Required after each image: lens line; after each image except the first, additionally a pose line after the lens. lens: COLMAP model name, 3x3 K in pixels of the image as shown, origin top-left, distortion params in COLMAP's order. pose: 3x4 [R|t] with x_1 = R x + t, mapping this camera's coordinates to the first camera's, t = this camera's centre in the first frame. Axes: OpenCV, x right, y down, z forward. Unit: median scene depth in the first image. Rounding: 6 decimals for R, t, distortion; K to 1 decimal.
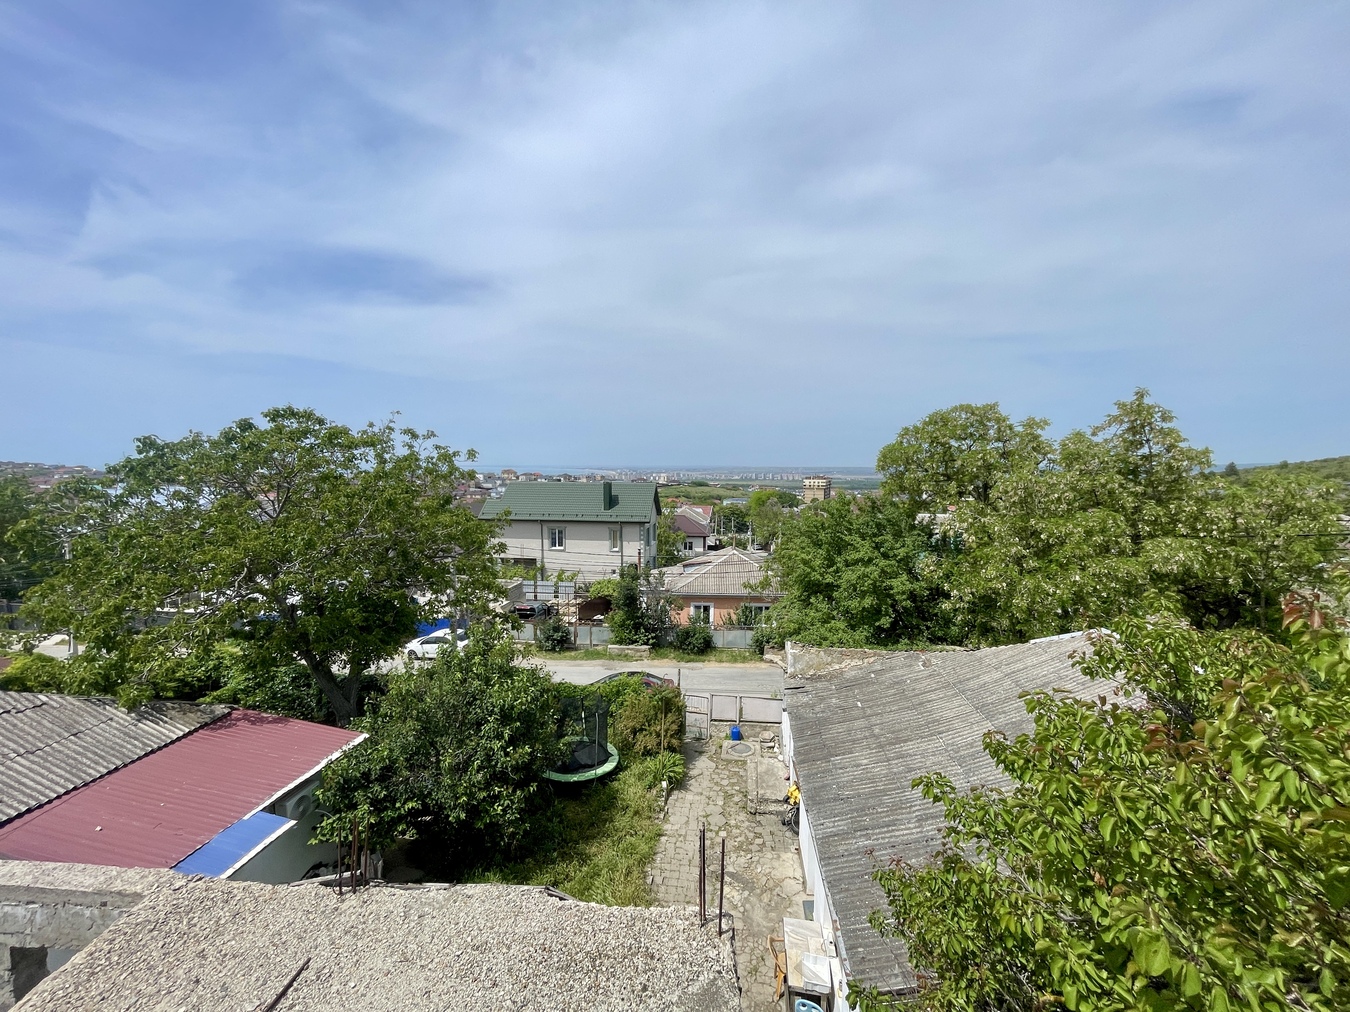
lens RADIAL K [[542.2, 0, 675.0], [0, 542.2, 506.0], [0, 0, 1]] dist [0.000263, -0.000002]
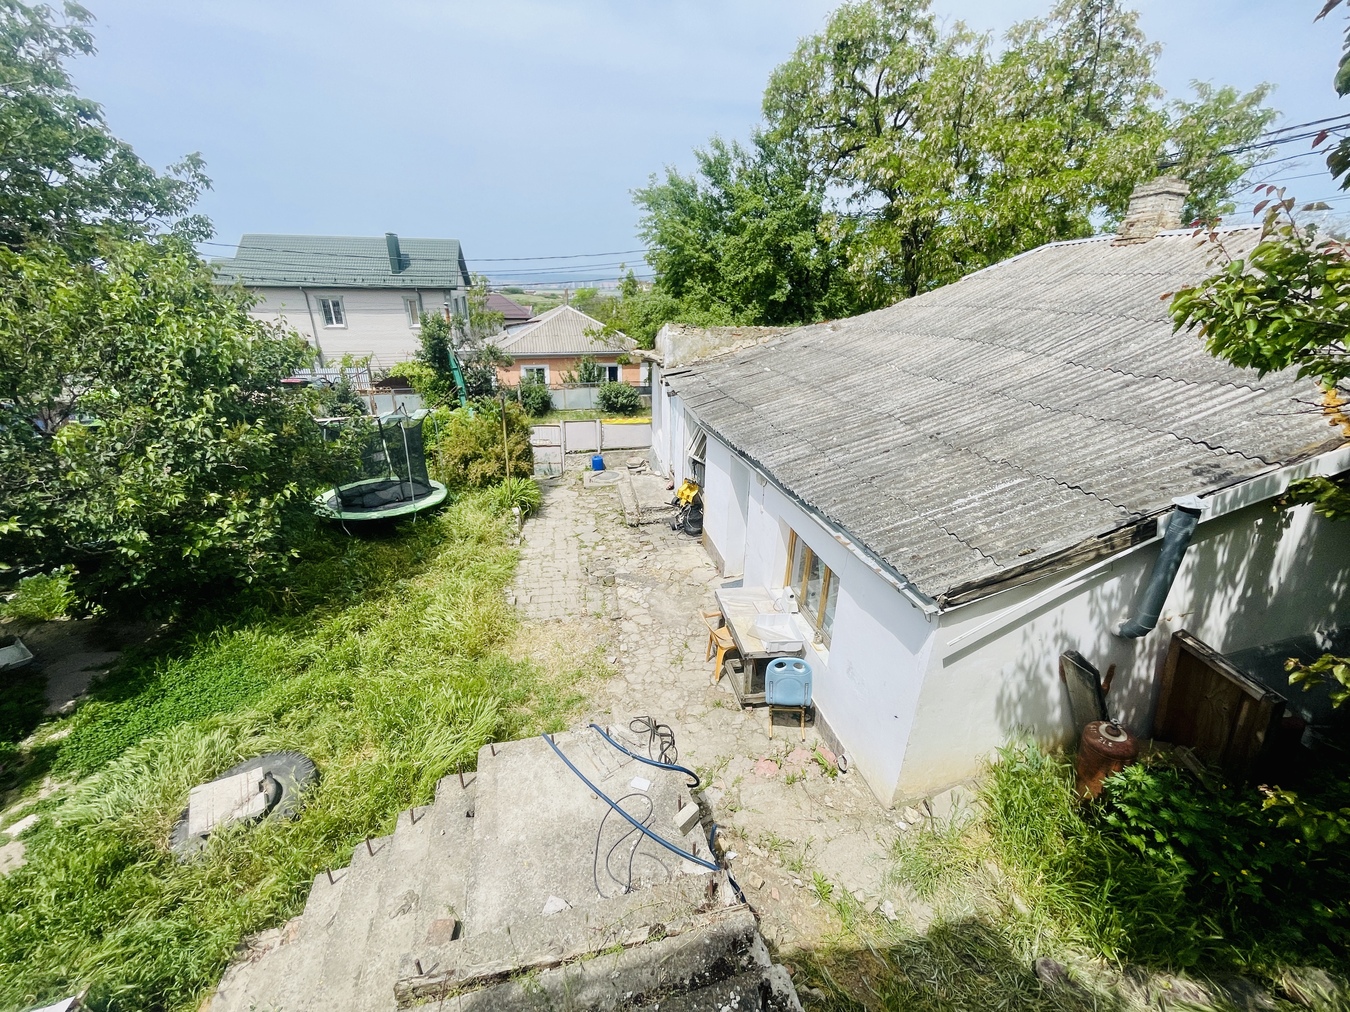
lens RADIAL K [[541.8, 0, 675.0], [0, 541.8, 506.0], [0, 0, 1]] dist [-0.009849, -0.000006]
pose [[0.950163, -0.111647, 0.291075, -0.010891], [0.010306, 0.944411, 0.328606, 0.103332], [-0.311582, -0.309230, 0.898495, 0.101072]]
